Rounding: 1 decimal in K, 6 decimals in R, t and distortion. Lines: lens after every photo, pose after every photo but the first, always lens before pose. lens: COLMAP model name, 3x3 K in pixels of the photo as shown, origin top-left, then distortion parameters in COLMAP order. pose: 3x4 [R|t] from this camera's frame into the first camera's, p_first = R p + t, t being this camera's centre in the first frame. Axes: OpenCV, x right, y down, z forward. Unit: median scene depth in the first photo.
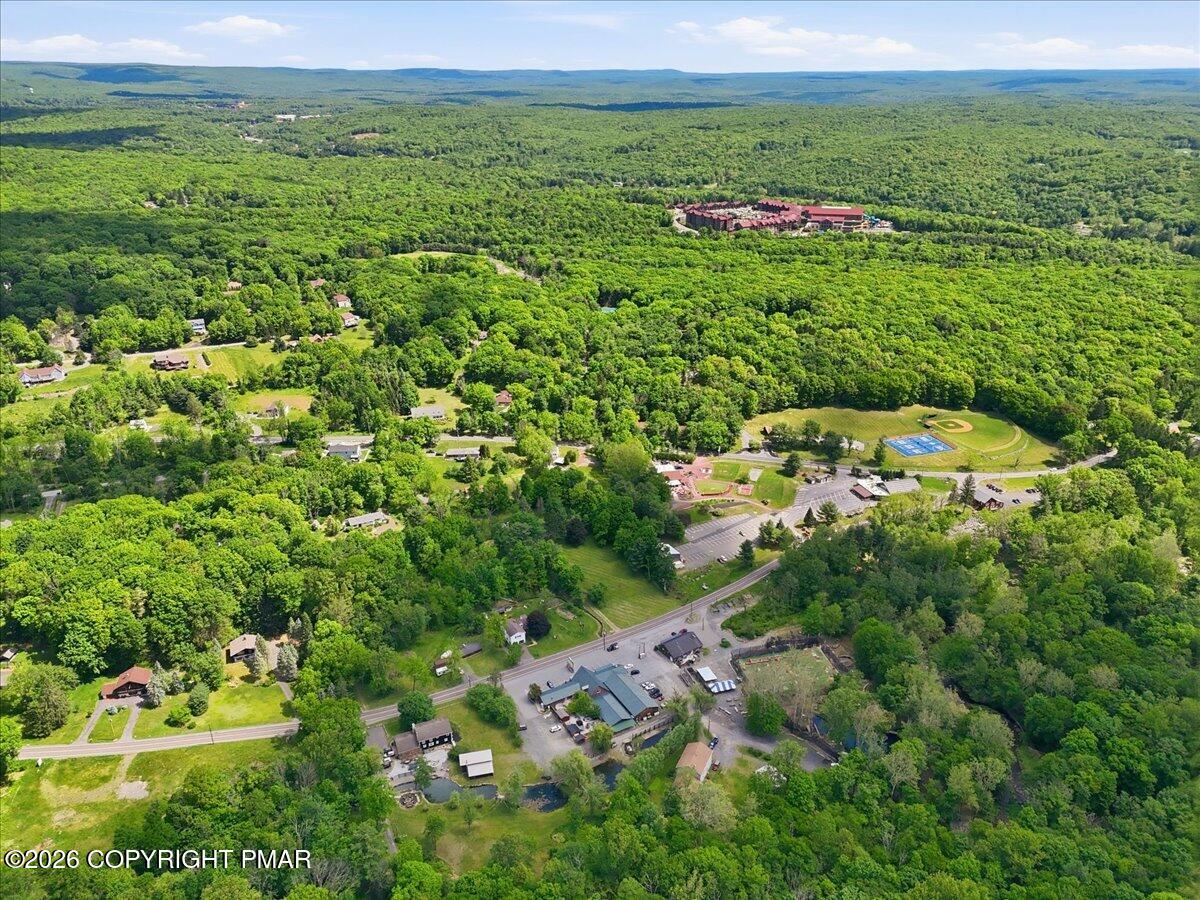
lens RADIAL K [[893.7, 0, 598.8], [0, 893.7, 438.0], [0, 0, 1]] dist [0.073796, -0.066249]
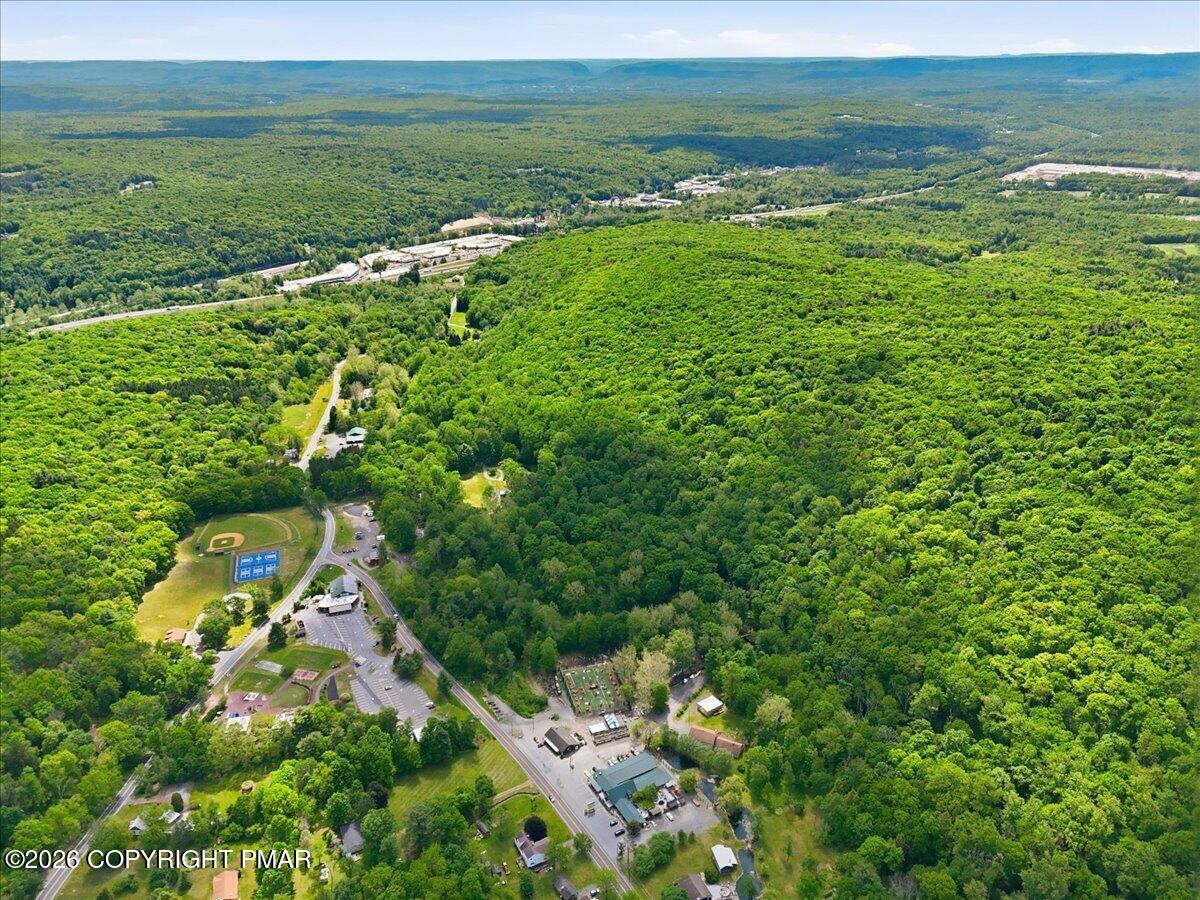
lens RADIAL K [[893.7, 0, 608.8], [0, 893.7, 453.0], [0, 0, 1]] dist [0.073796, -0.066249]
pose [[-0.007312, -0.400120, 0.916433, -0.815398], [0.385423, 0.844521, 0.371798, -0.489065], [-0.922711, 0.355933, 0.148041, 0.599409]]
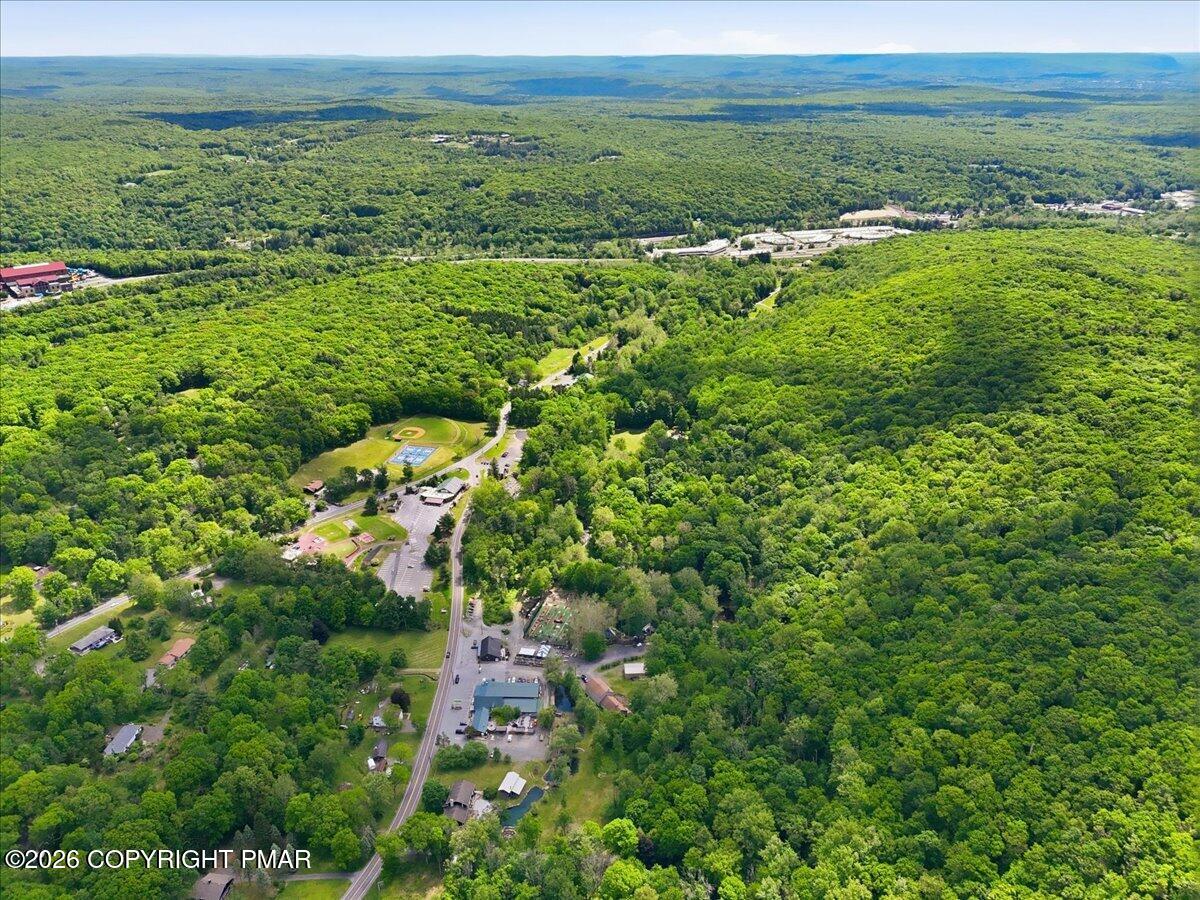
lens RADIAL K [[893.7, 0, 605.5], [0, 893.7, 448.9], [0, 0, 1]] dist [0.073796, -0.066249]
pose [[0.519282, -0.341360, 0.783466, -0.710543], [0.321968, 0.927356, 0.190653, -0.223146], [-0.791633, 0.153248, 0.591466, 0.049018]]
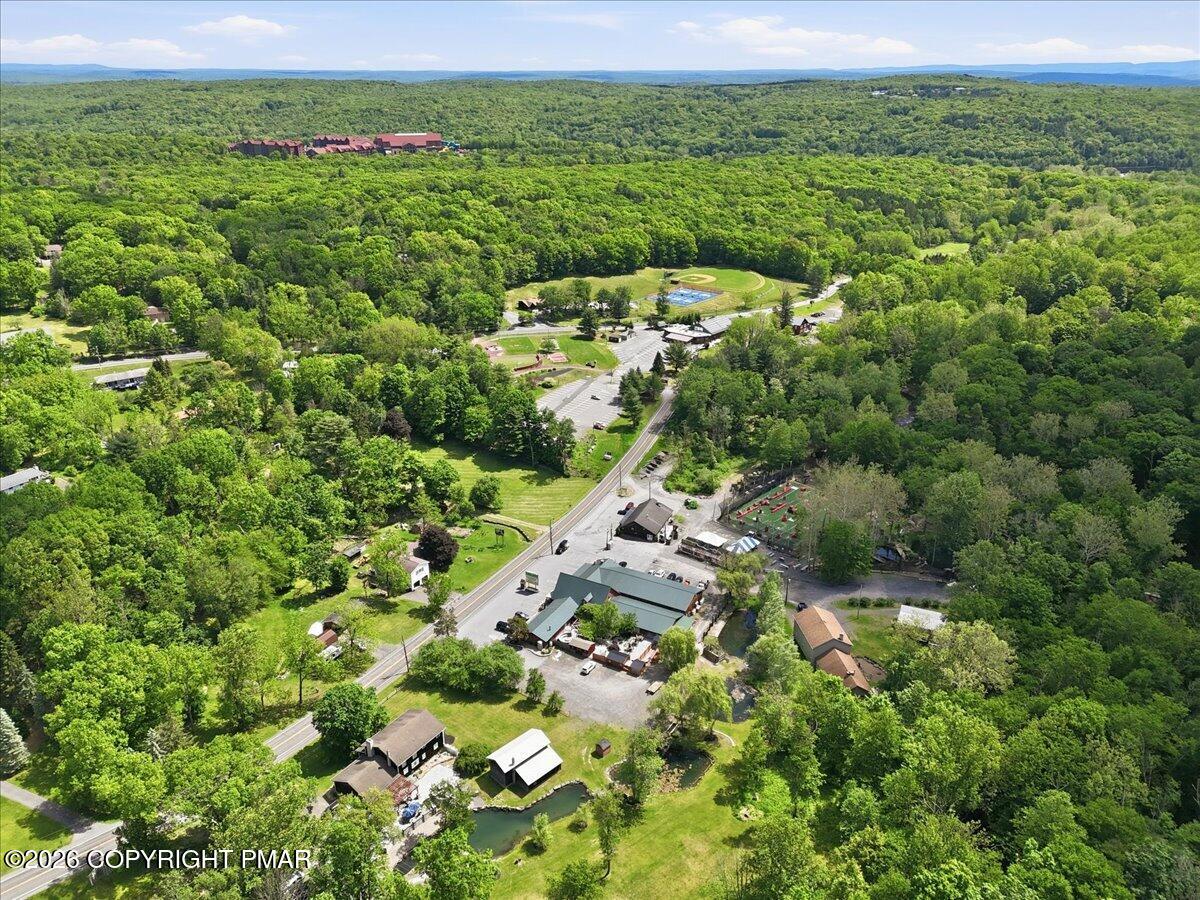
lens RADIAL K [[893.7, 0, 597.7], [0, 893.7, 459.1], [0, 0, 1]] dist [0.073796, -0.066249]
pose [[0.853824, -0.206283, 0.477945, -0.246999], [0.198120, 0.977810, 0.068094, 0.125174], [-0.481386, 0.036550, 0.875746, 0.397587]]
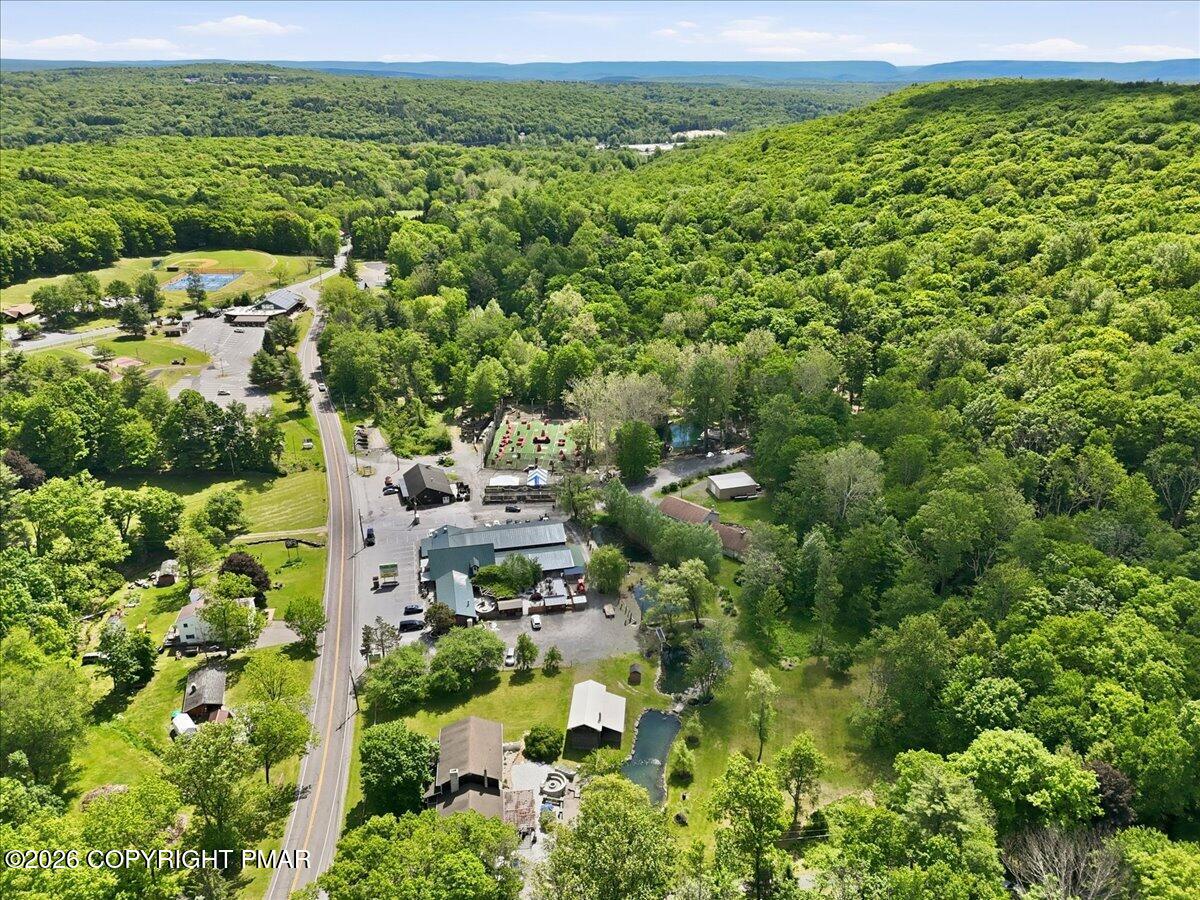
lens RADIAL K [[893.7, 0, 604.4], [0, 893.7, 443.2], [0, 0, 1]] dist [0.073796, -0.066249]
pose [[0.302639, -0.364436, 0.880679, -0.394070], [0.356449, 0.900236, 0.250038, 0.087775], [-0.883942, 0.238246, 0.402349, 0.601323]]
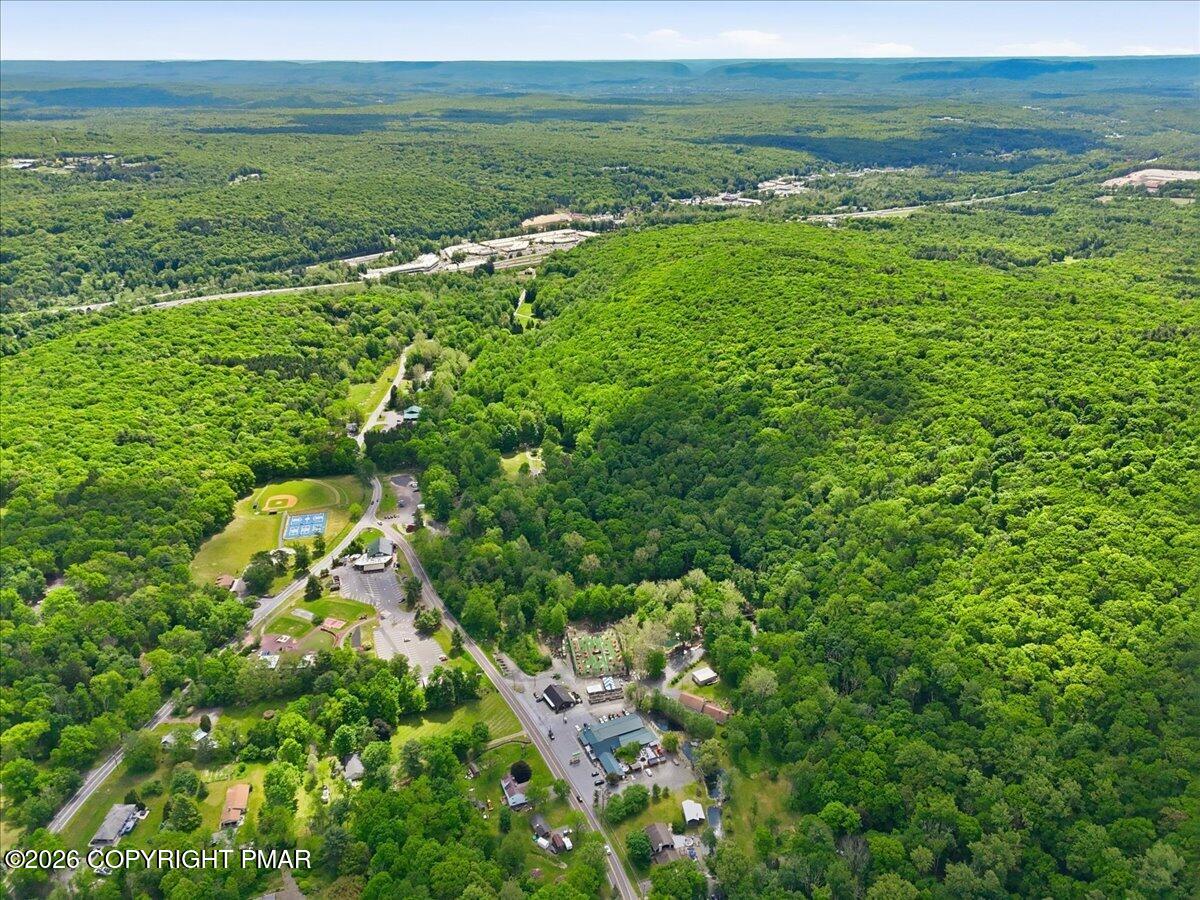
lens RADIAL K [[893.7, 0, 608.1], [0, 893.7, 445.6], [0, 0, 1]] dist [0.073796, -0.066249]
pose [[0.098170, -0.391085, 0.915104, -0.883606], [0.380250, 0.864514, 0.328672, -0.445832], [-0.919659, 0.315703, 0.233579, 0.502169]]
